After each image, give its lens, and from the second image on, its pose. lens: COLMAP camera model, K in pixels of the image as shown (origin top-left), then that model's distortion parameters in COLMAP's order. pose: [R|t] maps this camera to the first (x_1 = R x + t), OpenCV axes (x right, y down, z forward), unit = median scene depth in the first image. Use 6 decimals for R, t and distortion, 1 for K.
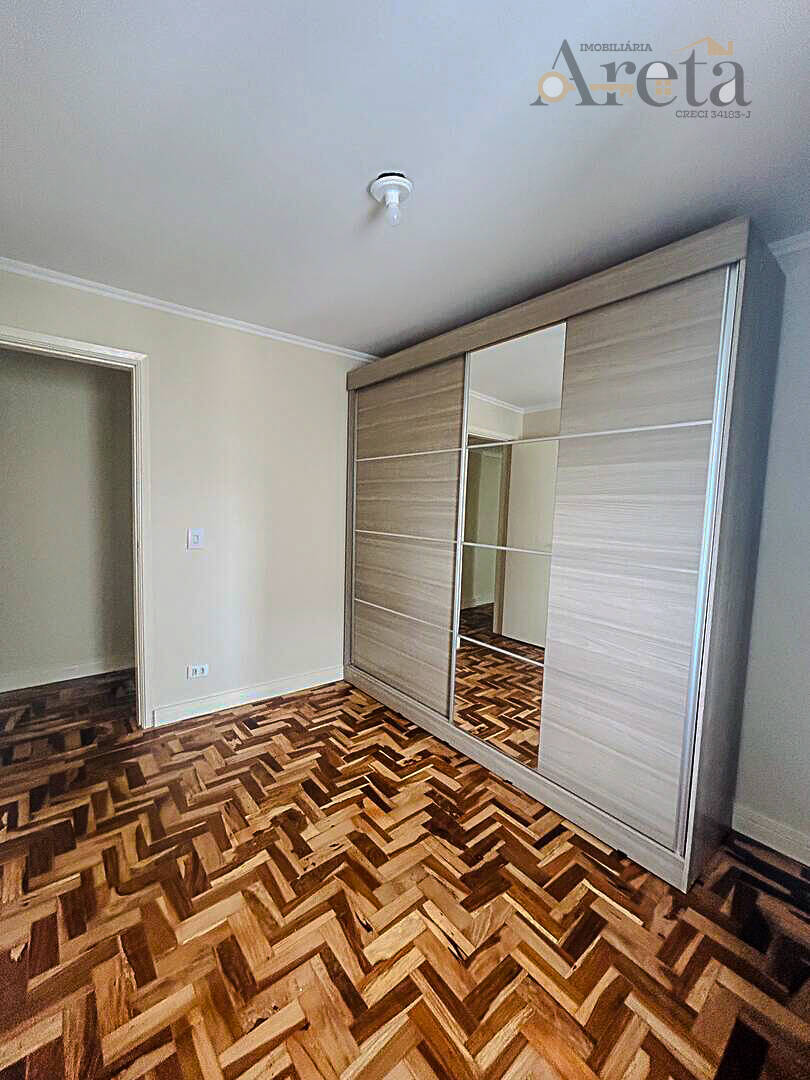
lens RADIAL K [[433.2, 0, 401.3], [0, 433.2, 542.8], [0, 0, 1]] dist [-0.003306, 0.001151]
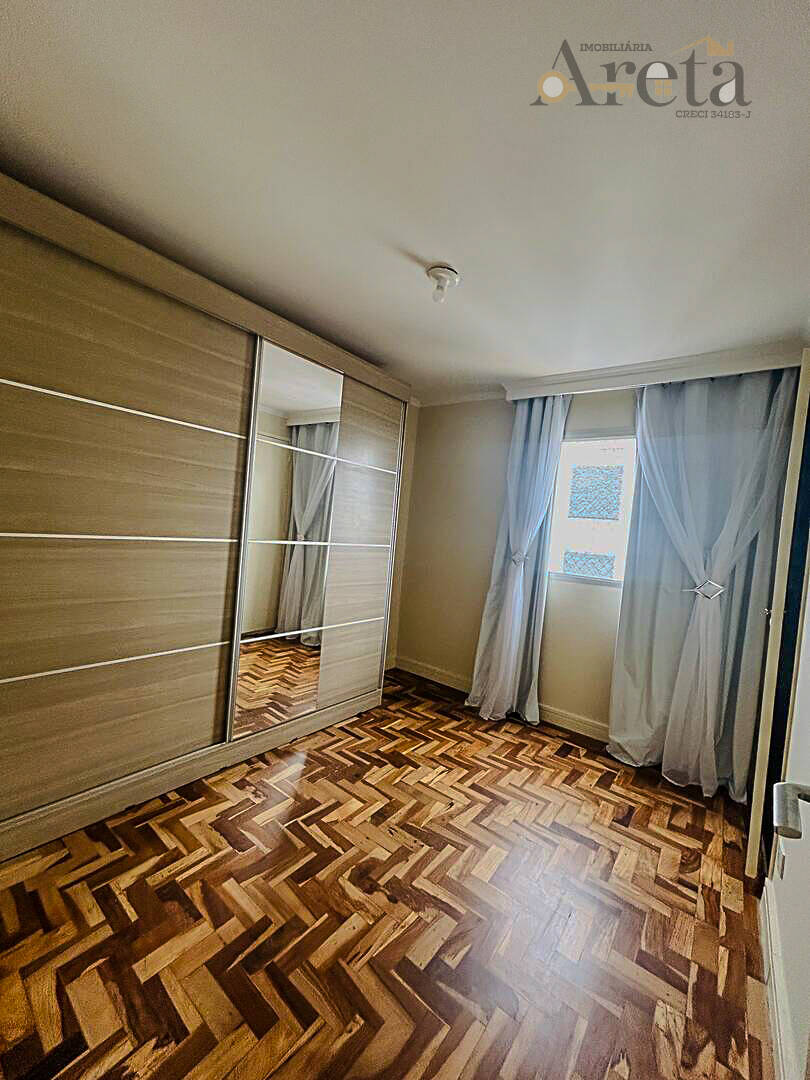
lens RADIAL K [[433.2, 0, 401.7], [0, 433.2, 536.0], [0, 0, 1]] dist [-0.003306, 0.001151]
pose [[-0.217931, -0.070435, 0.973419, -1.075666], [-0.012195, 0.997511, 0.069448, -0.104319], [-0.975888, 0.003264, -0.218248, 1.119911]]
